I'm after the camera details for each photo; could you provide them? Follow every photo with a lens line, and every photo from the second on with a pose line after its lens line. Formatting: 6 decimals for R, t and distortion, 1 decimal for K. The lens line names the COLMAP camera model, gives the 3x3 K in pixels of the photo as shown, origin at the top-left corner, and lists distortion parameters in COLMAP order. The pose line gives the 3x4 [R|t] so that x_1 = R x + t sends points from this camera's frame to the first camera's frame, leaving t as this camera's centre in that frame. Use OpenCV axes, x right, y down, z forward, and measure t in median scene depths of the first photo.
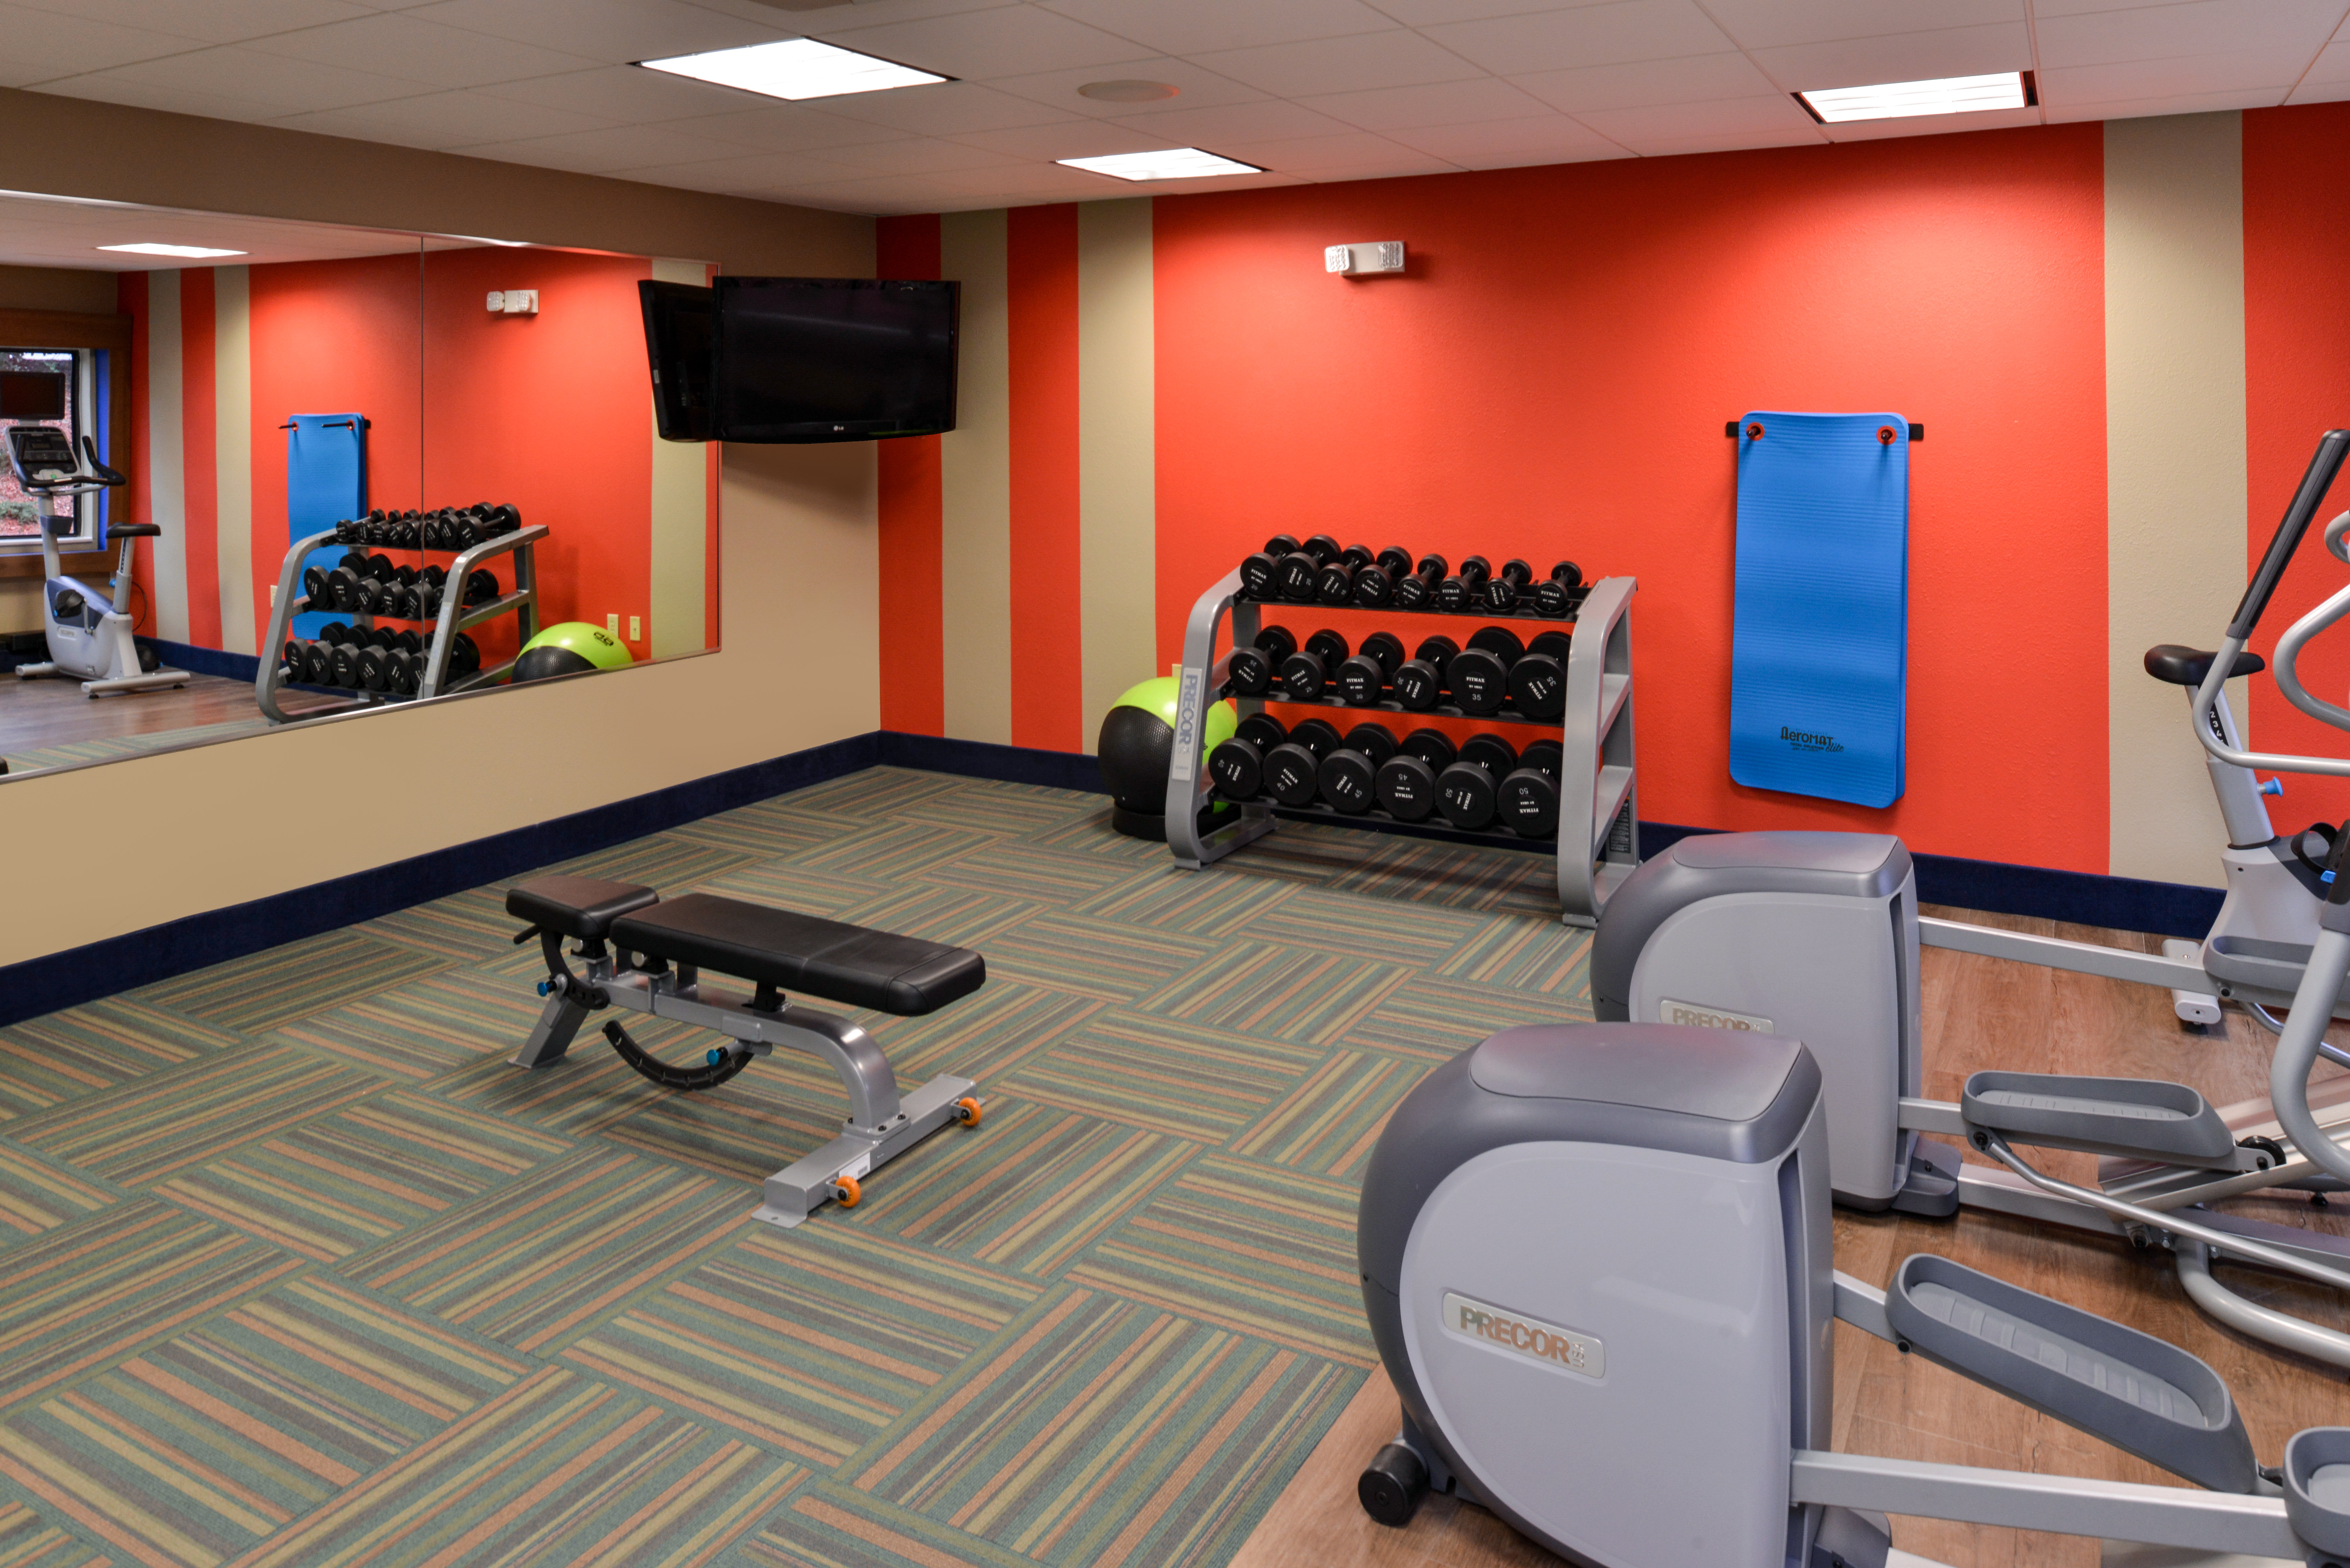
lens RADIAL K [[1543.8, 0, 1175.0], [0, 1543.8, 784.0], [0, 0, 1]] dist [0.002905, 0.001292]
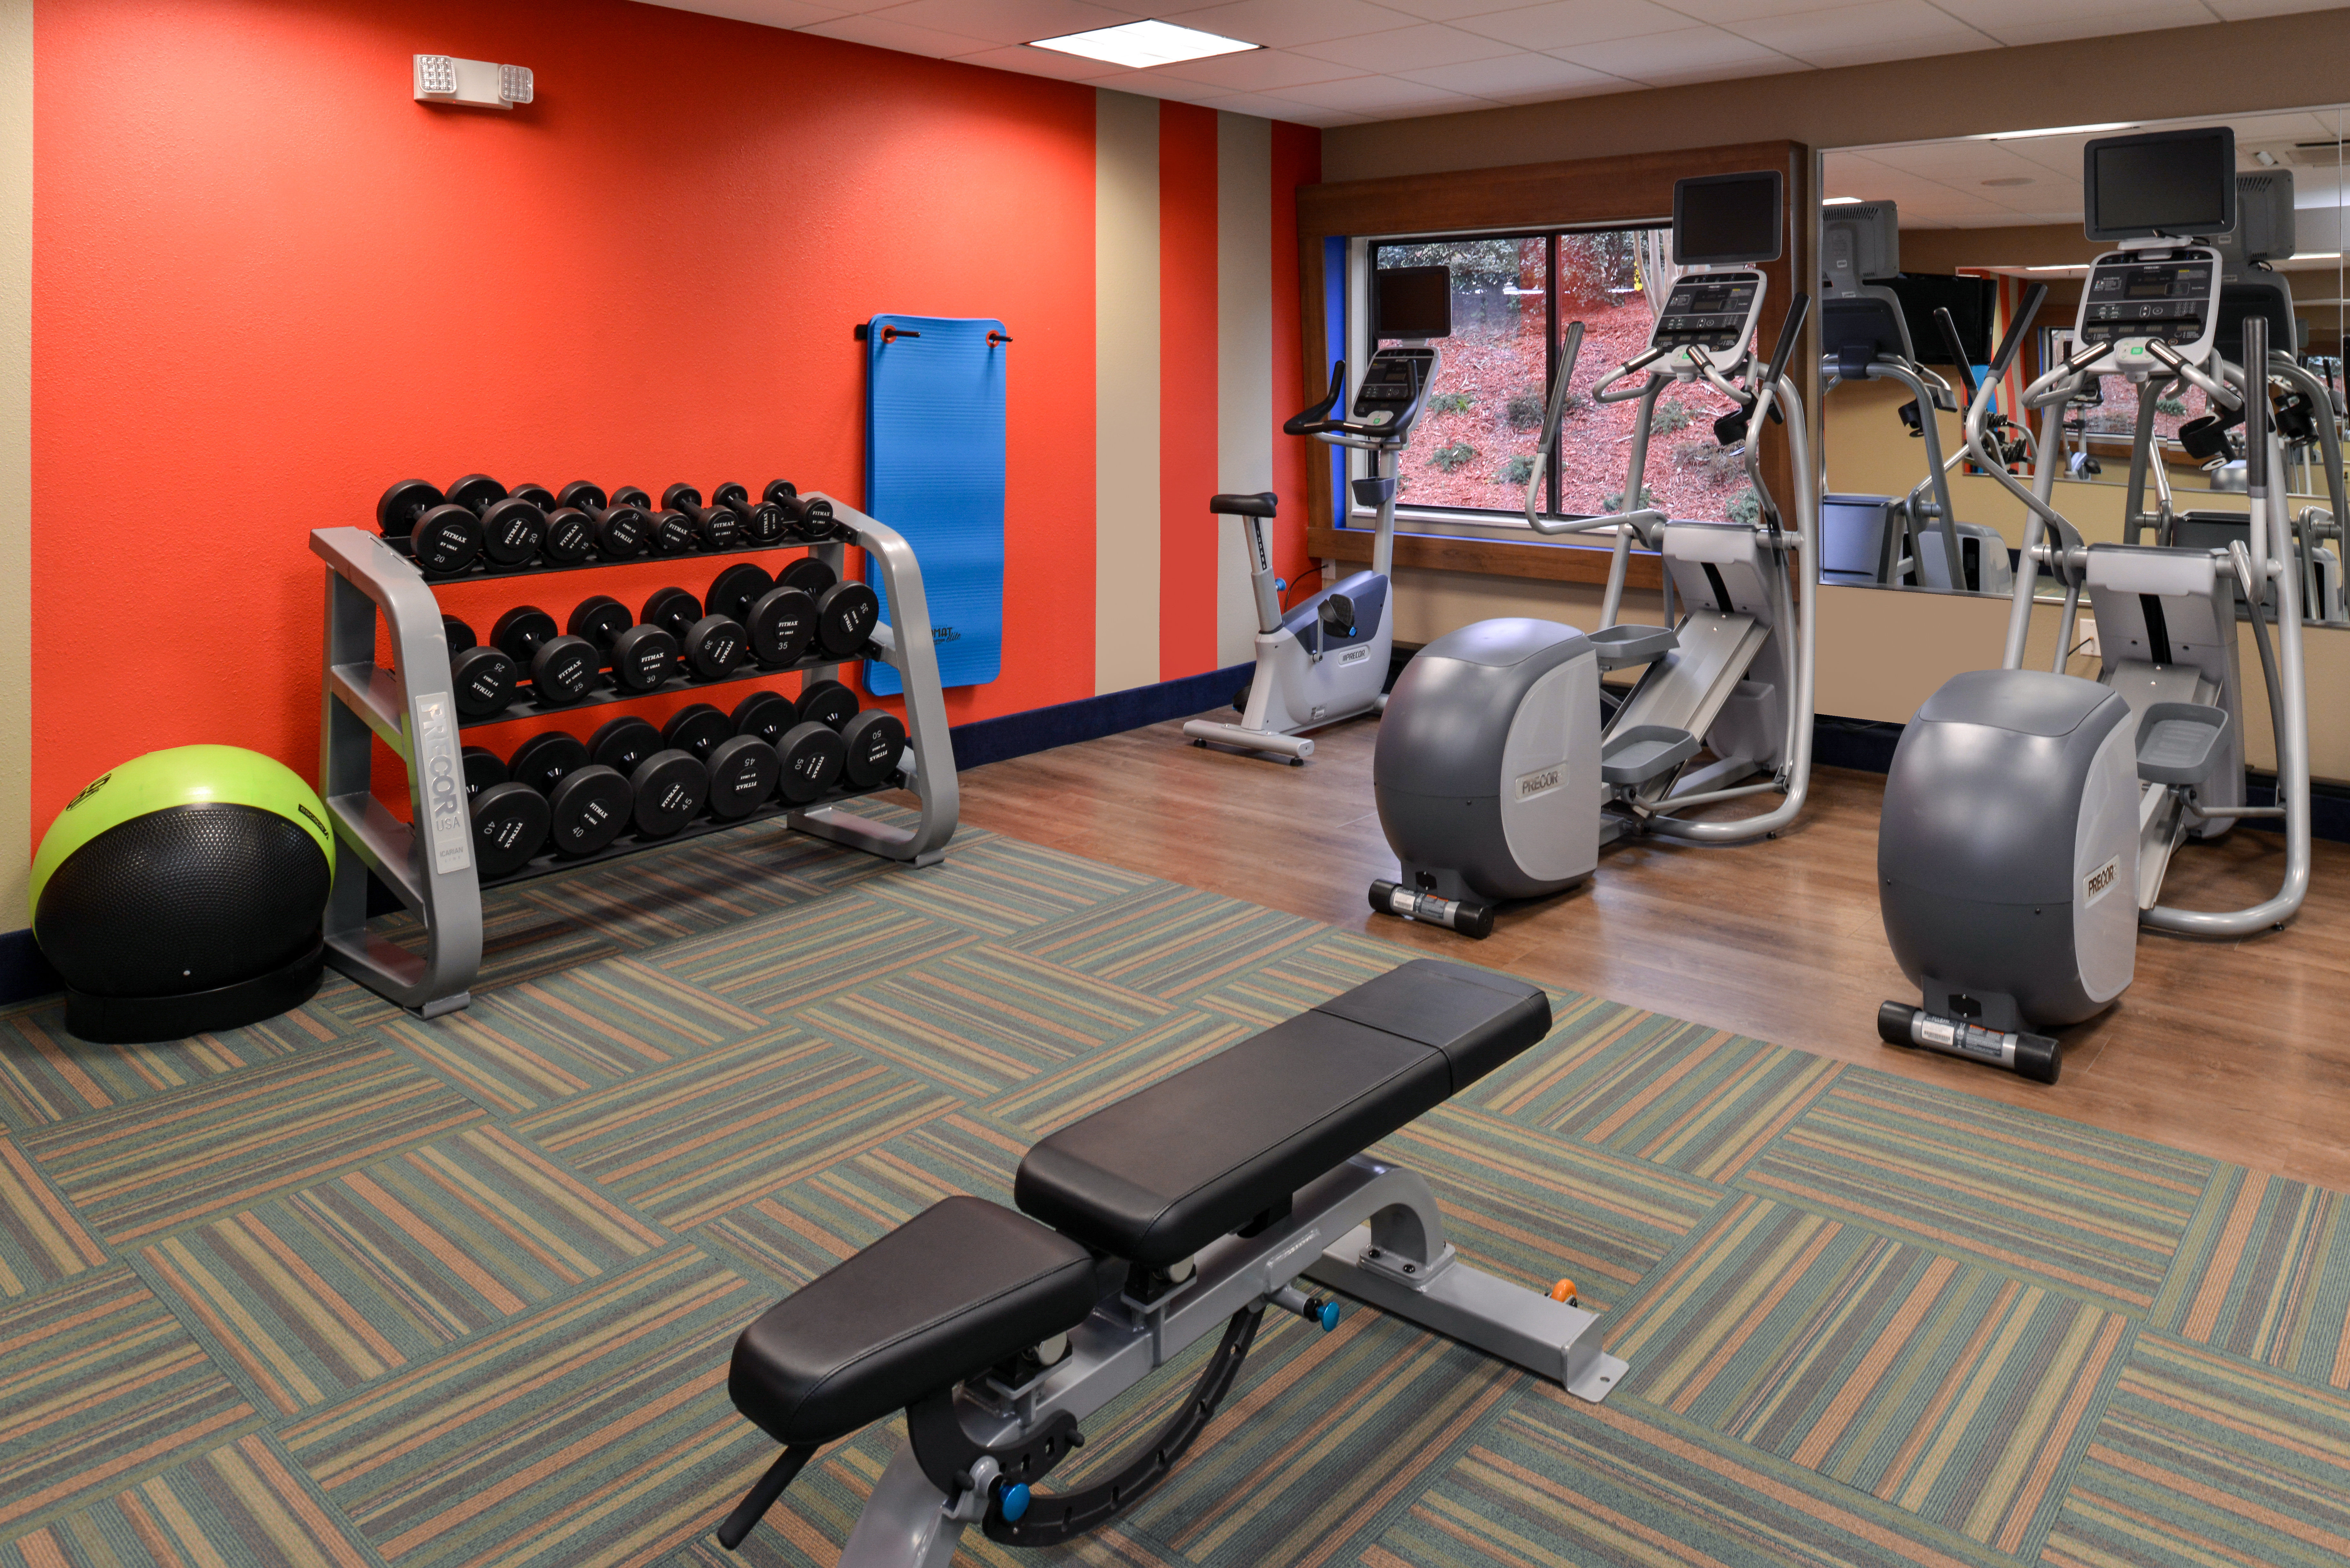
lens RADIAL K [[1572.3, 0, 1168.7], [0, 1572.3, 713.2], [0, 0, 1]] dist [-0.010571, -0.001419]
pose [[0.206197, -0.201511, 0.957536, -0.584413], [0.231046, 0.960922, 0.152469, -0.103425], [-0.950842, 0.189796, 0.244698, 0.608404]]
